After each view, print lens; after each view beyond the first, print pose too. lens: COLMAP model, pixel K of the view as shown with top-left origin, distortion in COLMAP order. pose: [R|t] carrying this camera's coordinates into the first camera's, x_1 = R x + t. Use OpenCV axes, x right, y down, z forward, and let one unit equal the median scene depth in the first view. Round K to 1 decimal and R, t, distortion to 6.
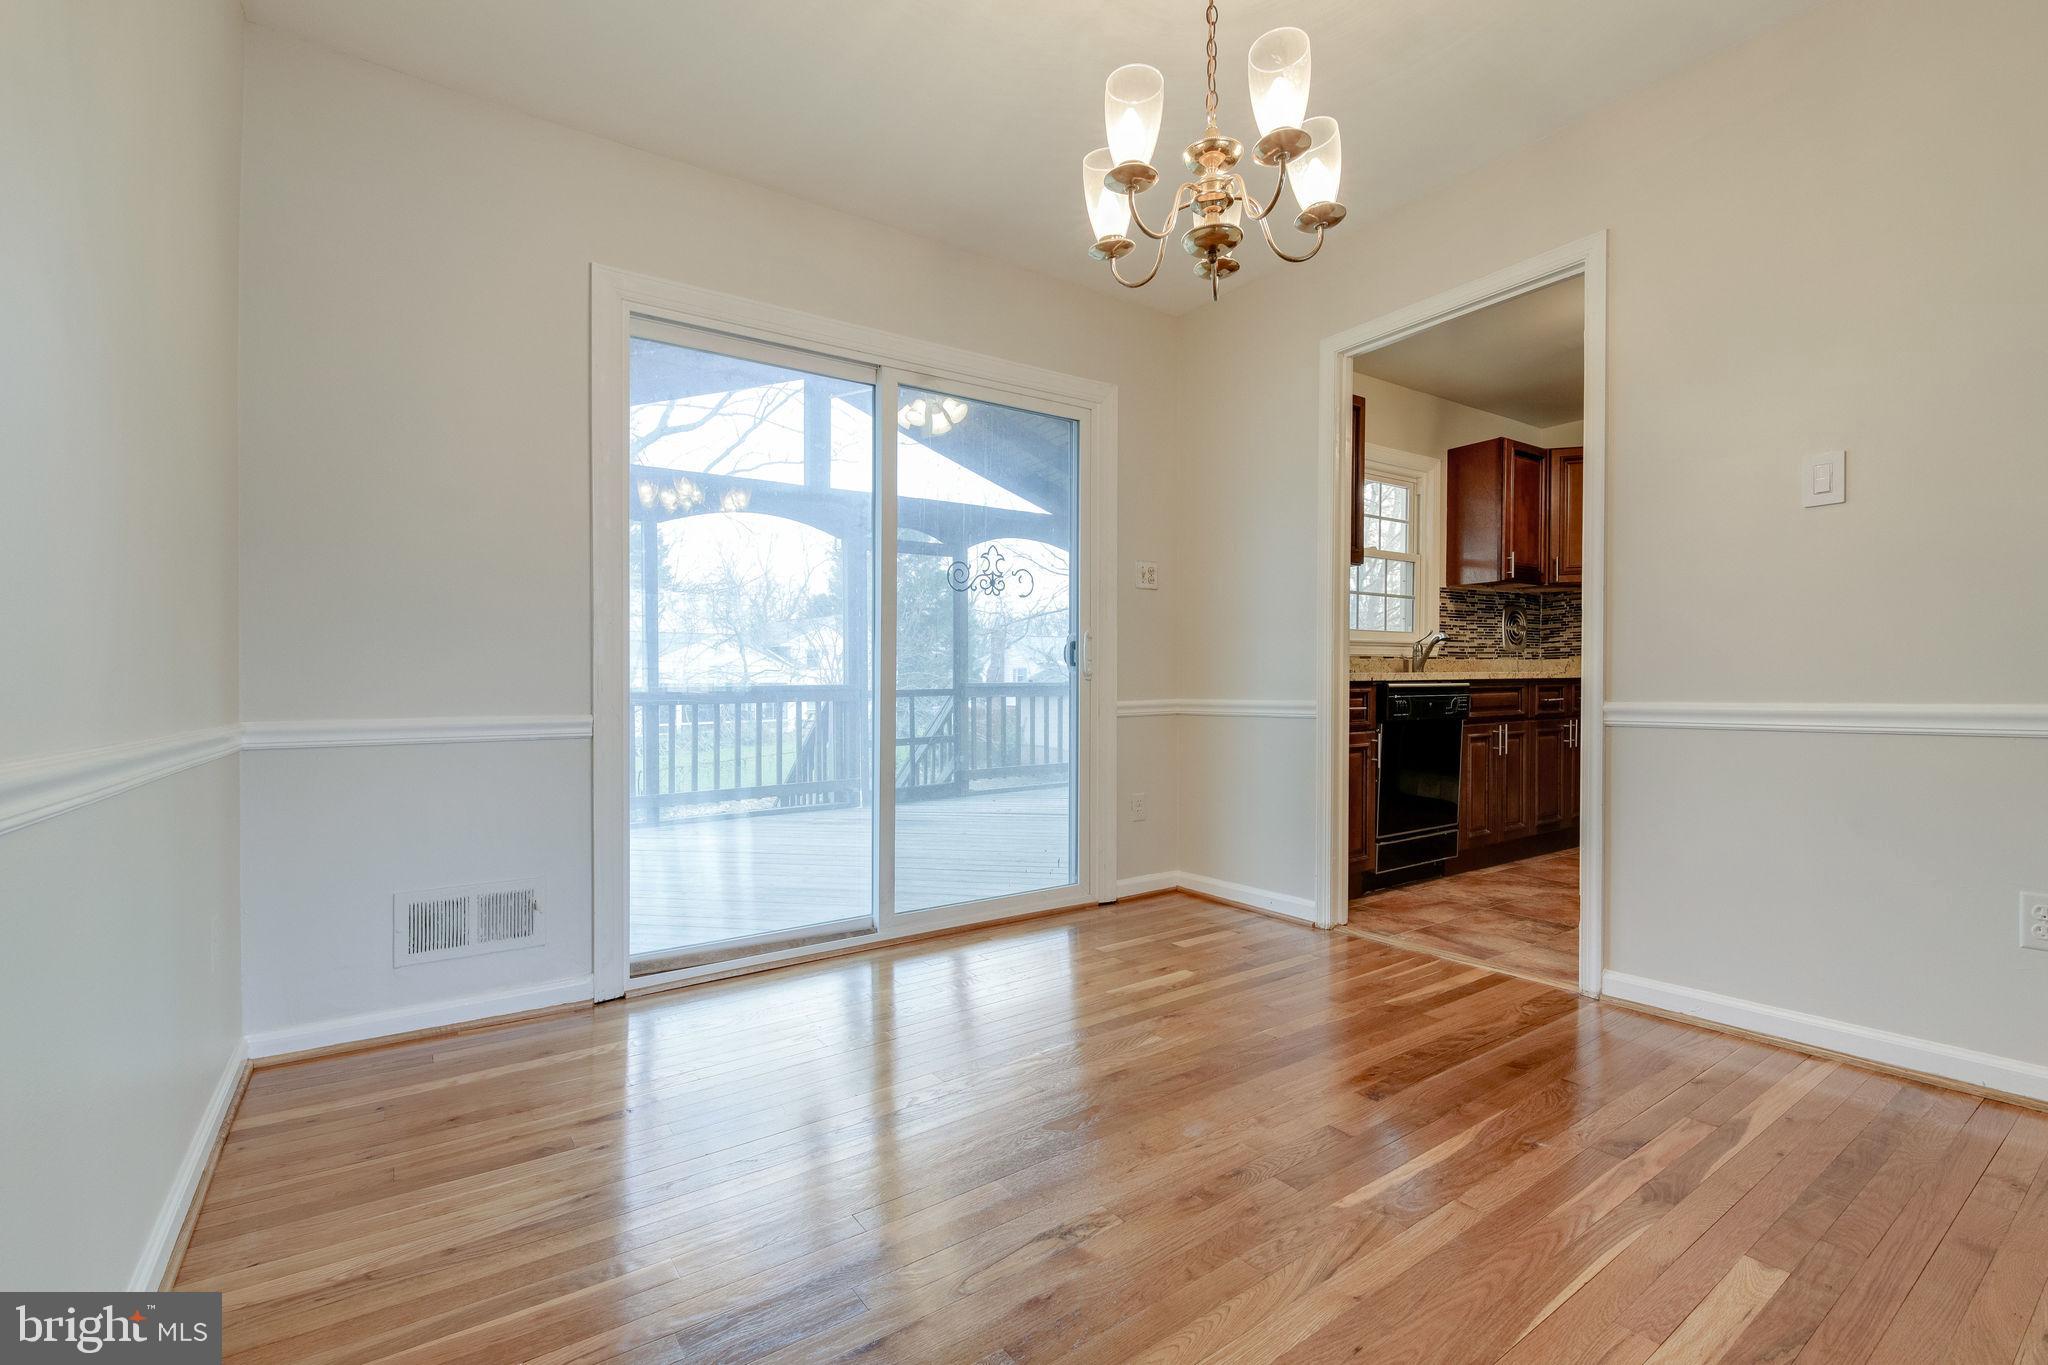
lens RADIAL K [[893.0, 0, 1016.9], [0, 893.0, 697.6], [0, 0, 1]] dist [0.000750, 0.000030]
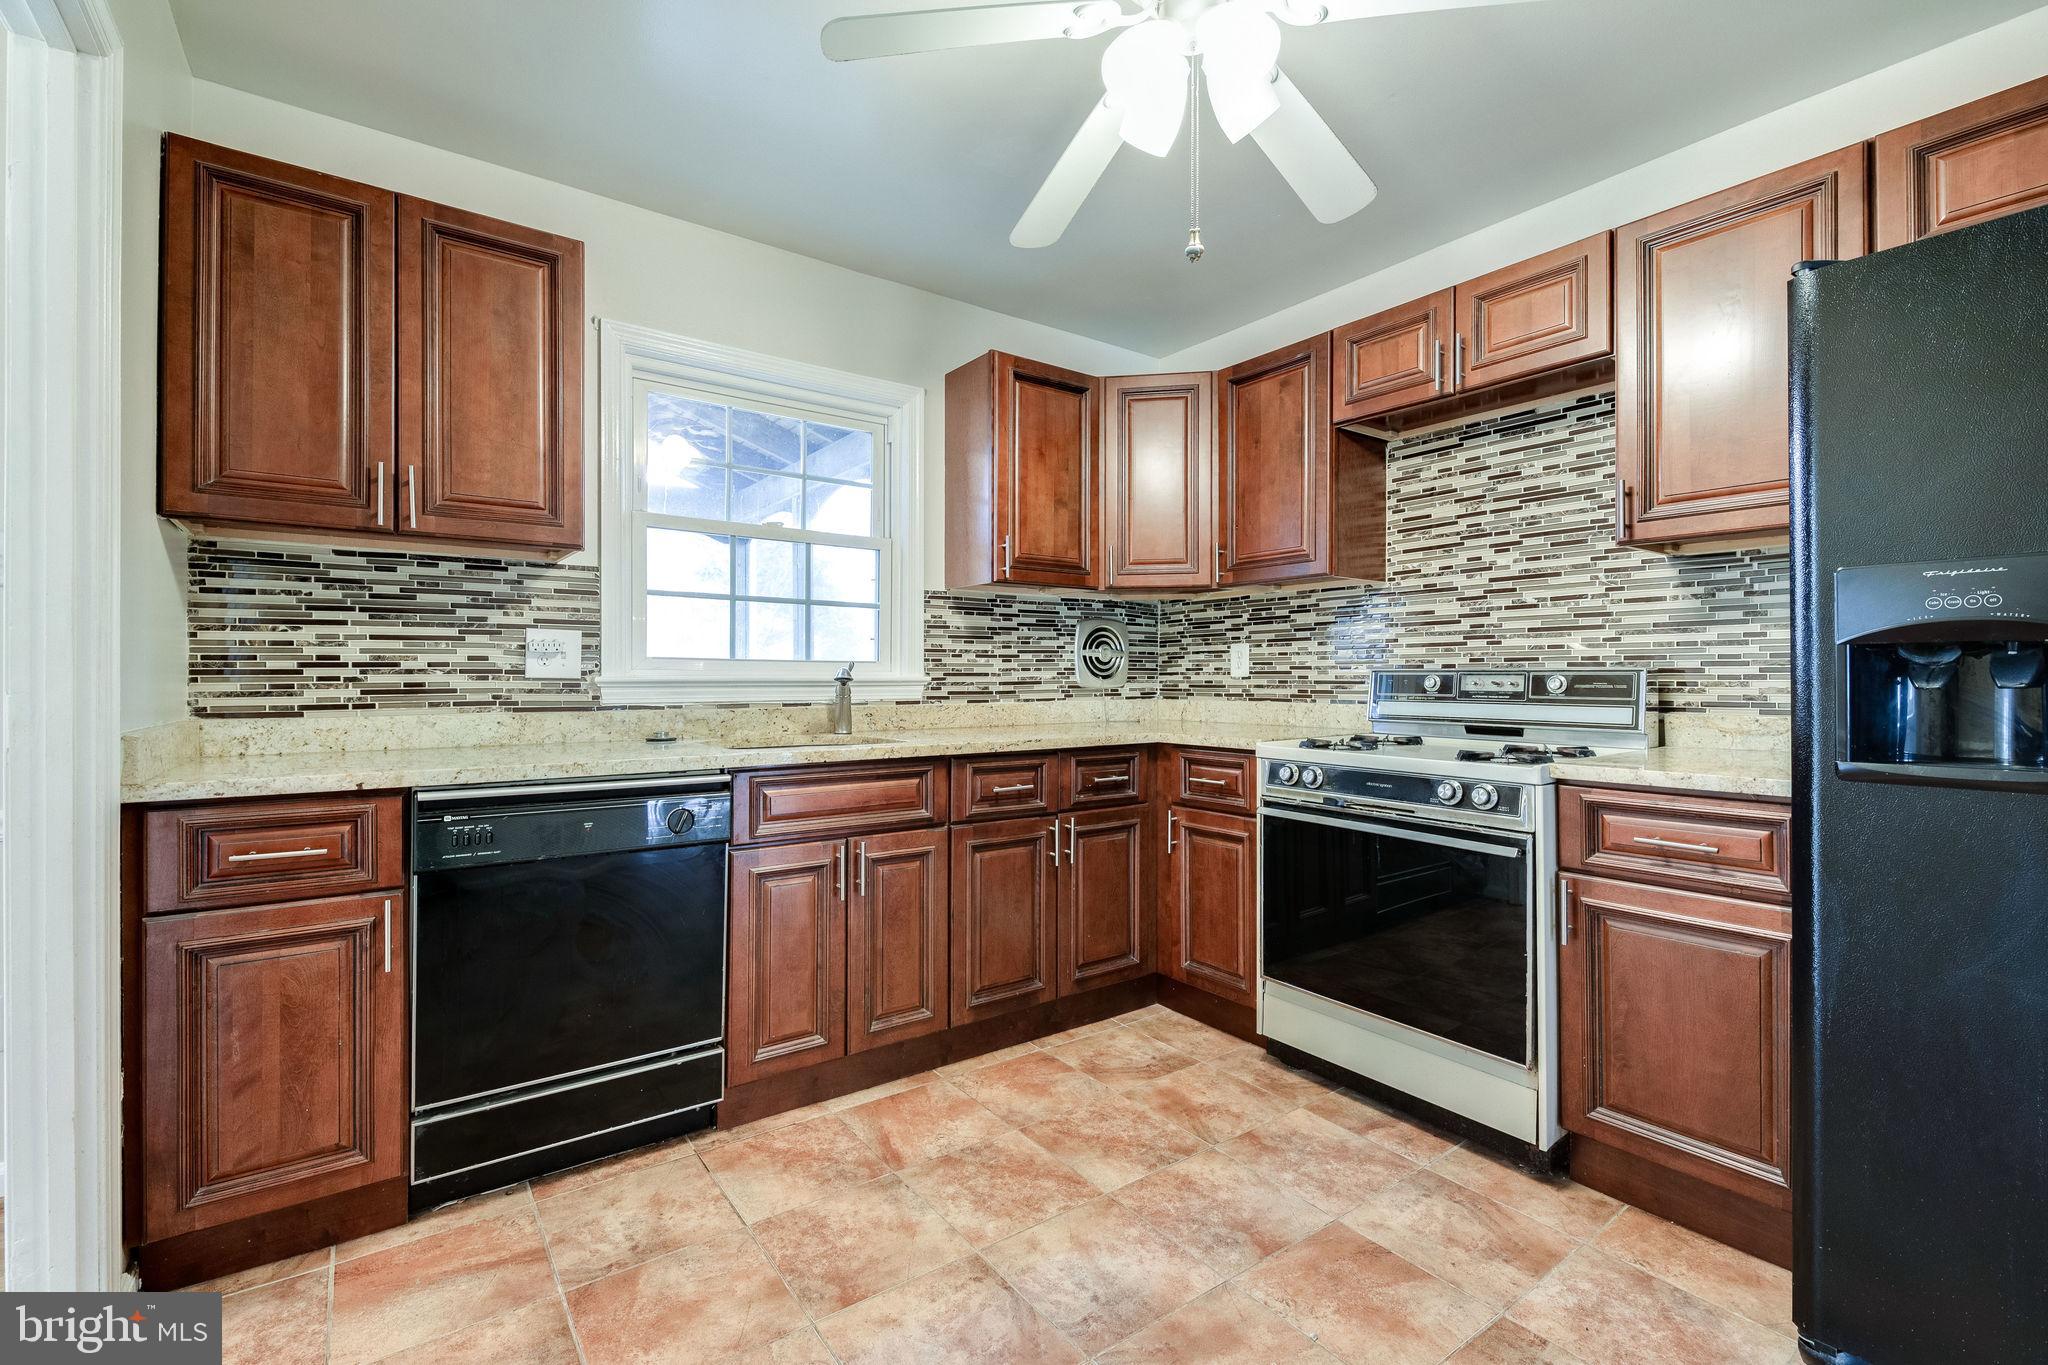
lens RADIAL K [[885.2, 0, 1024.0], [0, 885.2, 682.5], [0, 0, 1]] dist [0.001363, 0.000000]
pose [[0.999573, 0.012293, 0.026496, 0.513237], [-0.012075, 0.999892, -0.008362, -0.053004], [-0.026596, 0.008039, 0.999614, 0.365893]]
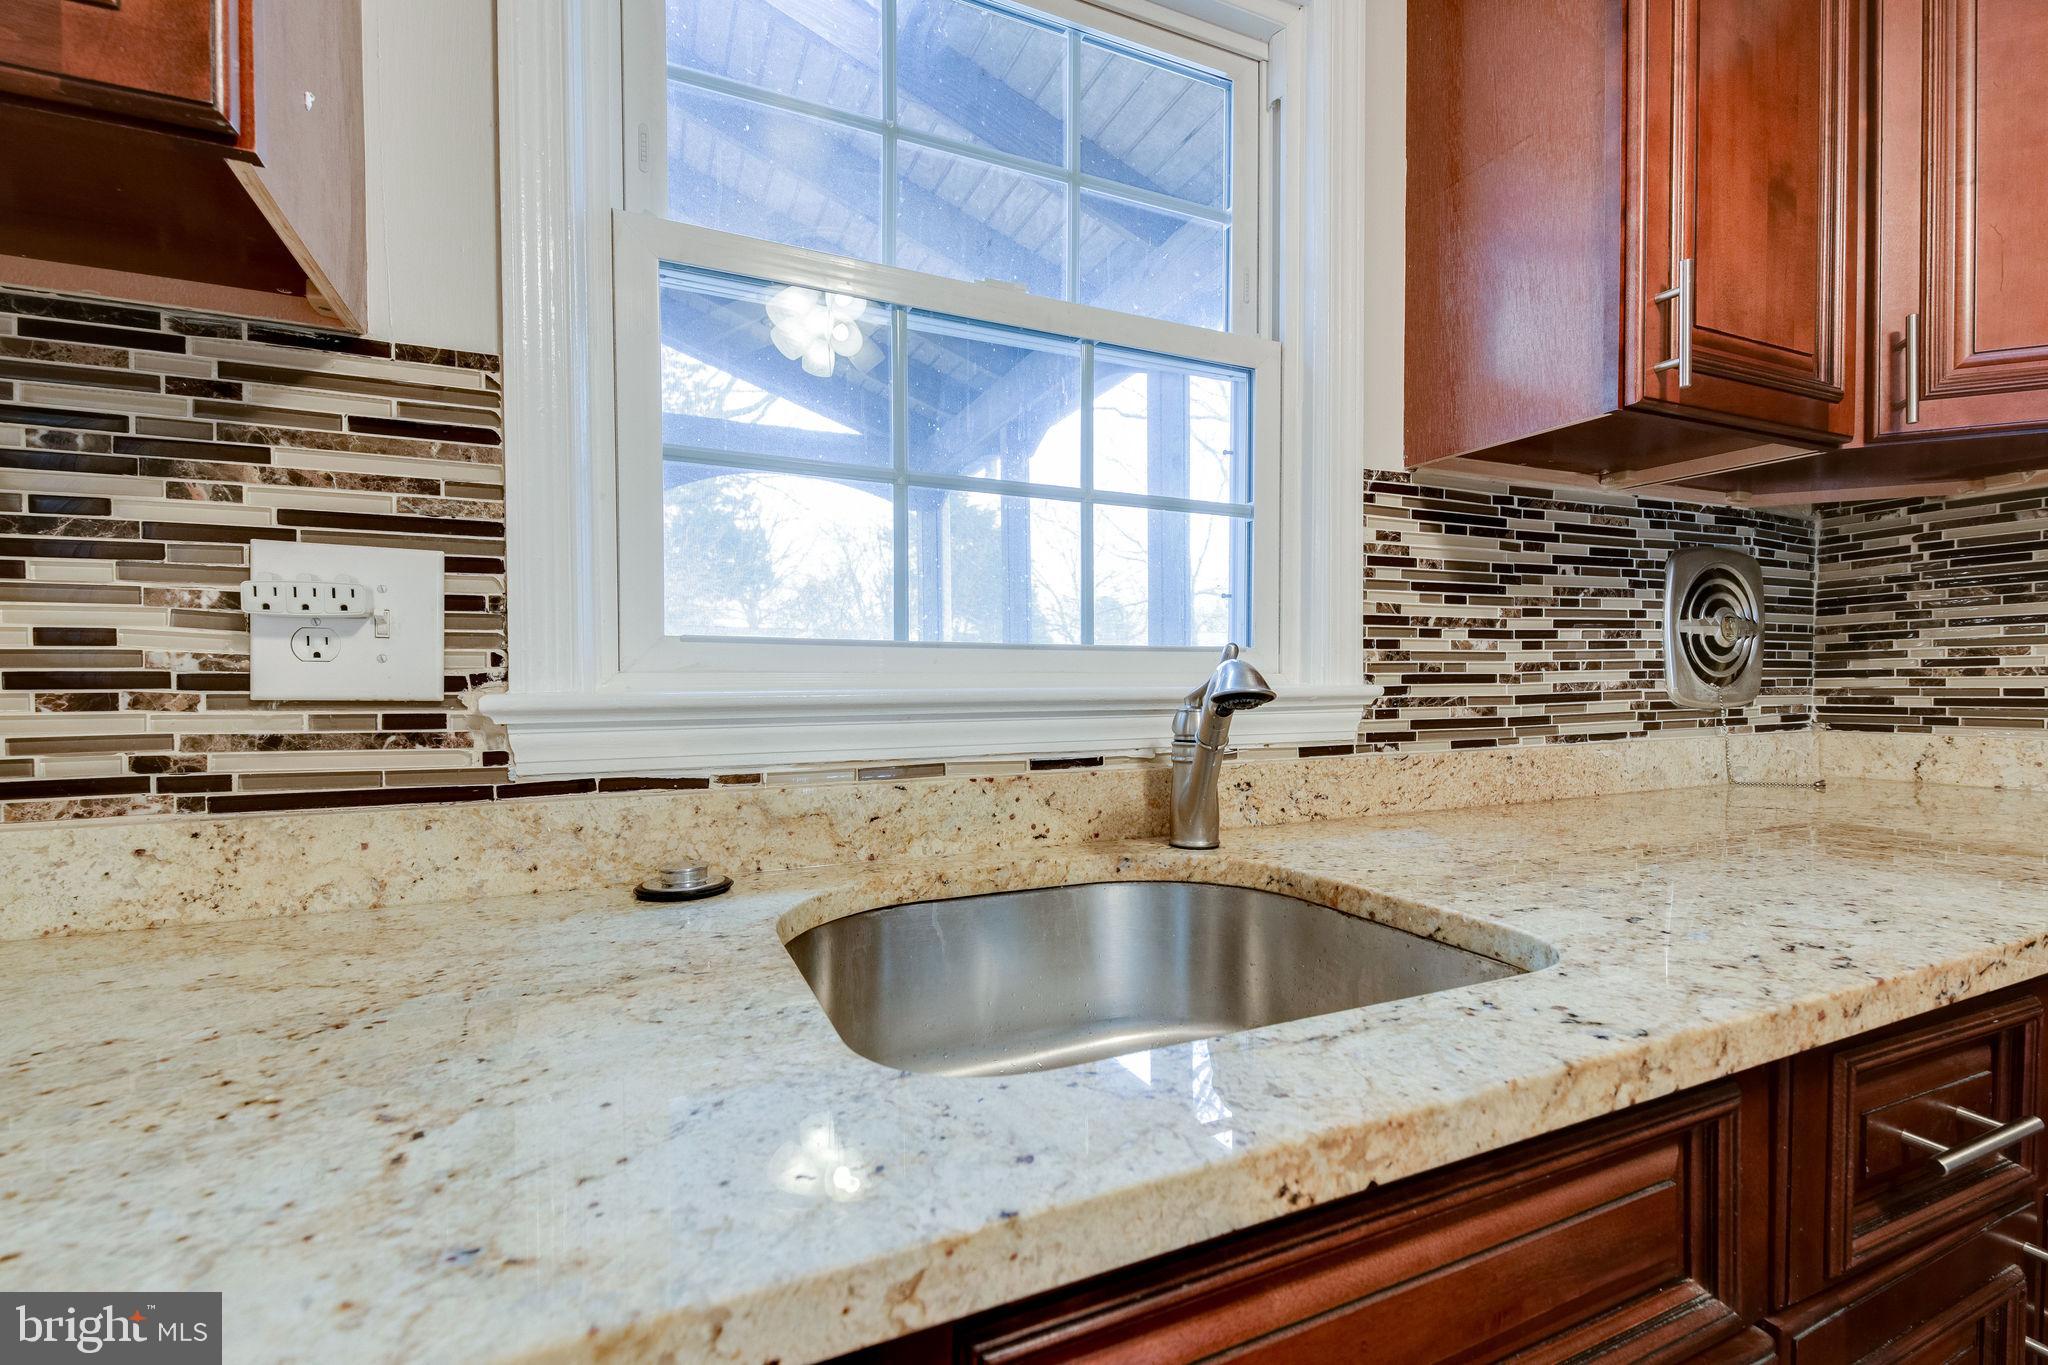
lens RADIAL K [[885.2, 0, 1024.0], [0, 885.2, 682.5], [0, 0, 1]] dist [0.001363, 0.000000]
pose [[0.983453, 0.005930, -0.181065, 0.413252], [-0.008039, 0.999908, -0.010920, -0.058513], [0.180983, 0.012195, 0.983411, 0.718798]]
